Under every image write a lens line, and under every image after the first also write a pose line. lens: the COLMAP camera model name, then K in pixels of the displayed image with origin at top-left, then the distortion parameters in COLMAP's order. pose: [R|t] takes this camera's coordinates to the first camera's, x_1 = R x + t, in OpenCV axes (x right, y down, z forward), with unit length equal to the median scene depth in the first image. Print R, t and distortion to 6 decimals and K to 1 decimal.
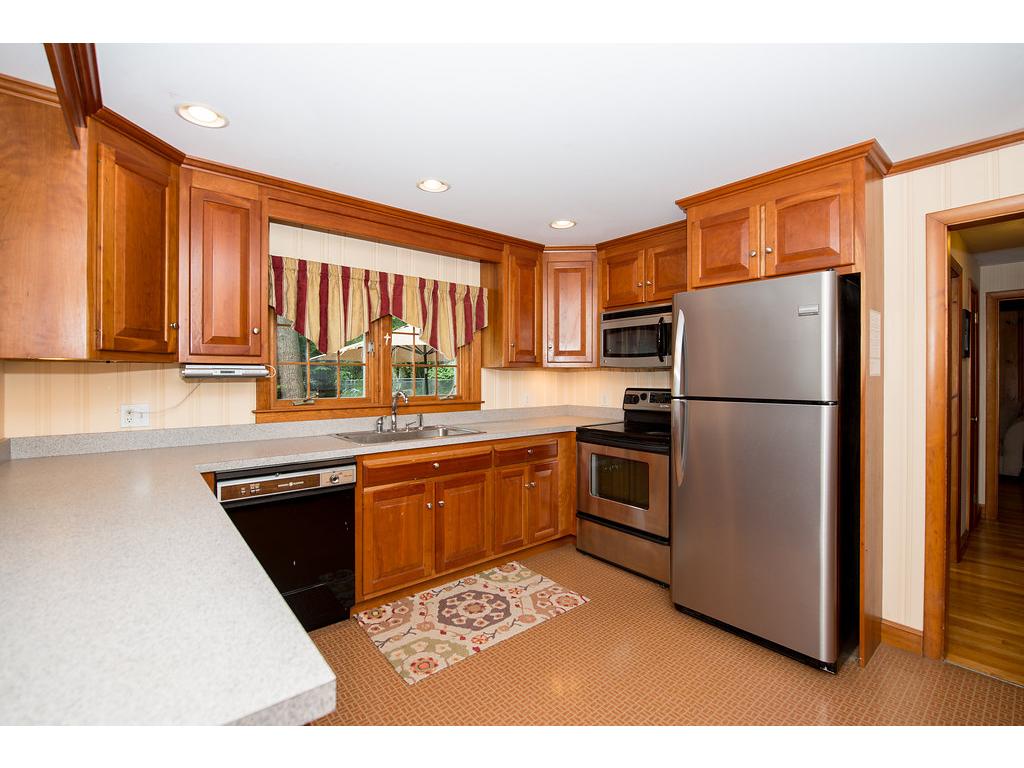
lens RADIAL K [[471.5, 0, 506.4], [0, 471.5, 377.3], [0, 0, 1]] dist [0.006151, 0.000451]
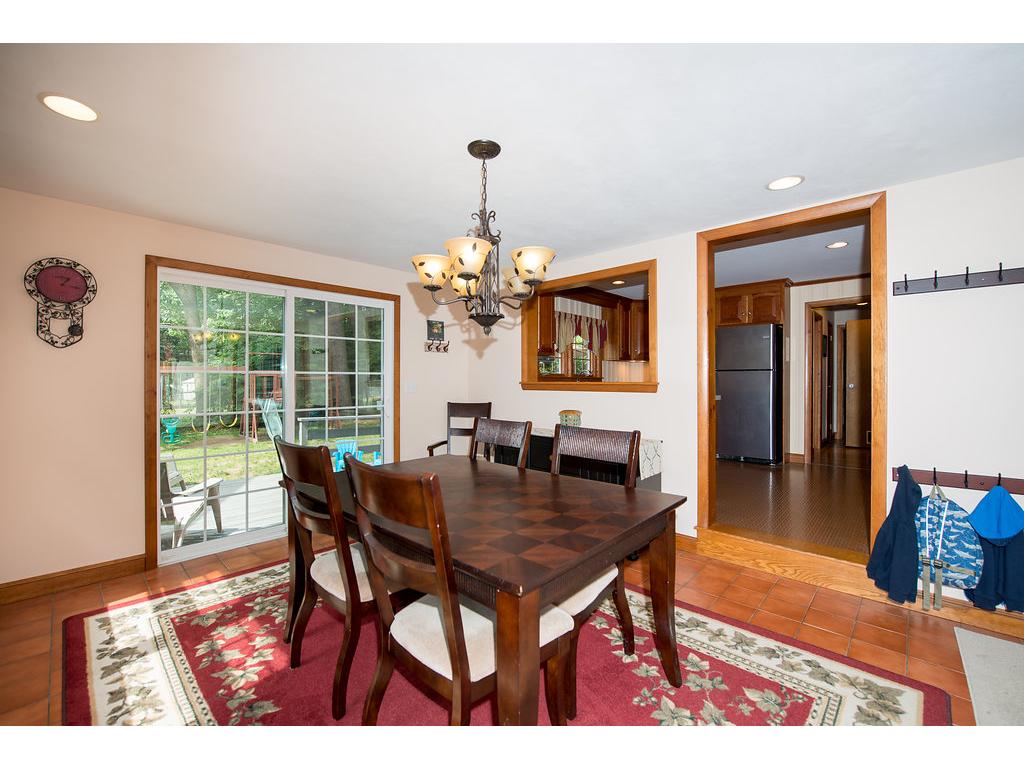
lens RADIAL K [[436.4, 0, 519.4], [0, 436.4, 376.7], [0, 0, 1]] dist [0.004955, -0.000173]
pose [[0.992619, 0.002263, 0.121252, -0.955063], [-0.001533, 0.999980, -0.006115, 0.093605], [-0.121264, 0.005884, 0.992603, -1.179768]]
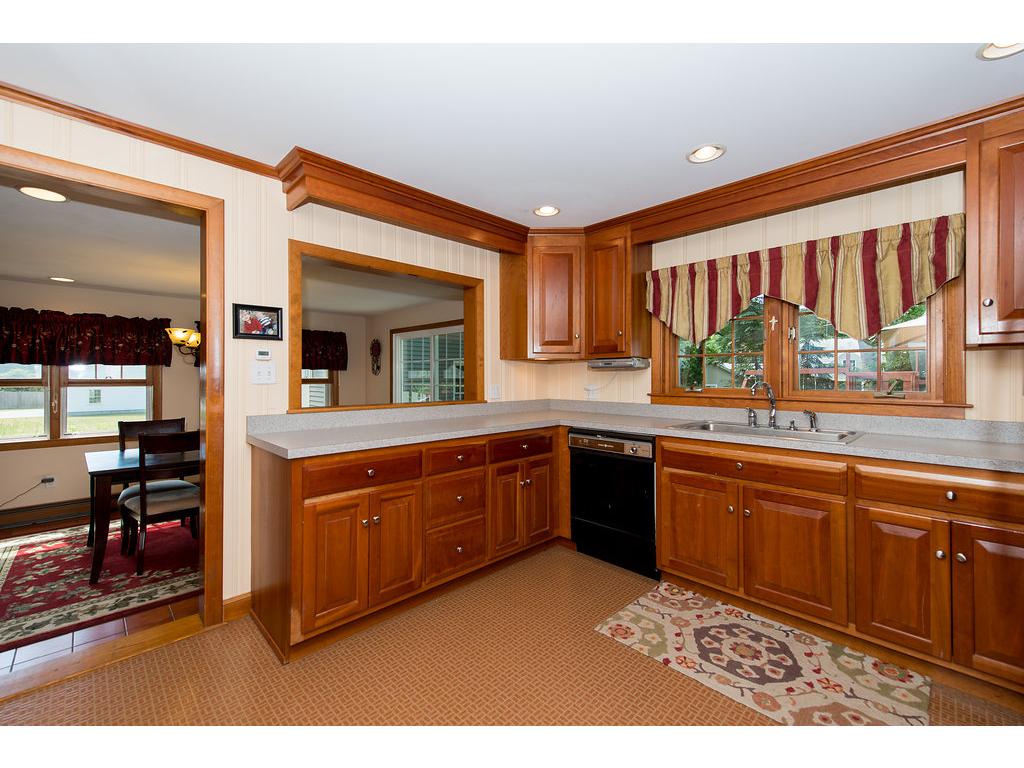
lens RADIAL K [[436.4, 0, 509.9], [0, 436.4, 378.1], [0, 0, 1]] dist [0.004955, -0.000173]
pose [[0.065166, 0.002332, -0.997872, 0.647811], [-0.008702, 0.999961, 0.001769, 0.029736], [0.997836, 0.008569, 0.065184, 0.552761]]
